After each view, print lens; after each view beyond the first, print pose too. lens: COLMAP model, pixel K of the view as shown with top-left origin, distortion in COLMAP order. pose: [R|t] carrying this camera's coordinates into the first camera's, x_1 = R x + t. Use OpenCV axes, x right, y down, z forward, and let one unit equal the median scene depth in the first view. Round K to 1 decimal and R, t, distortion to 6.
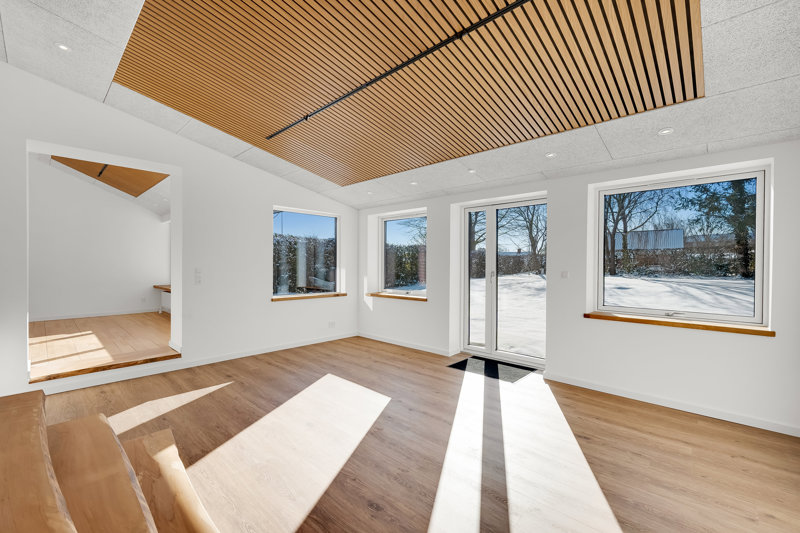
lens RADIAL K [[348.1, 0, 396.9], [0, 348.1, 269.9], [0, 0, 1]] dist [-0.000495, 0.000015]
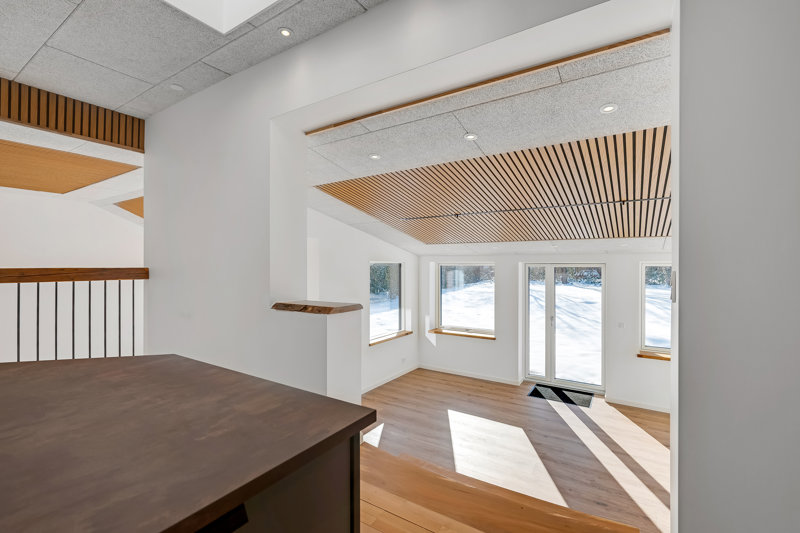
lens RADIAL K [[368.1, 0, 397.3], [0, 368.1, 262.7], [0, 0, 1]] dist [-0.000504, -0.000098]
pose [[0.983681, -0.004909, 0.179852, -0.535018], [0.008212, 0.999811, -0.017620, -0.177463], [-0.179732, 0.018810, 0.983536, -0.226431]]
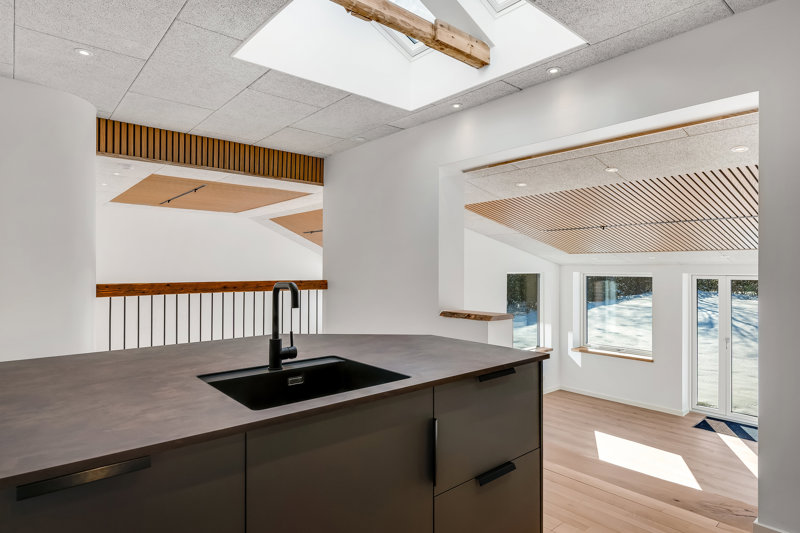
lens RADIAL K [[456.8, 0, 400.0], [0, 456.8, 266.5], [0, 0, 1]] dist [0.002393, 0.000575]
pose [[0.995520, -0.003577, -0.094478, -0.613381], [0.001792, 0.999819, -0.018967, -0.196754], [0.094529, 0.018712, 0.995346, -0.516271]]
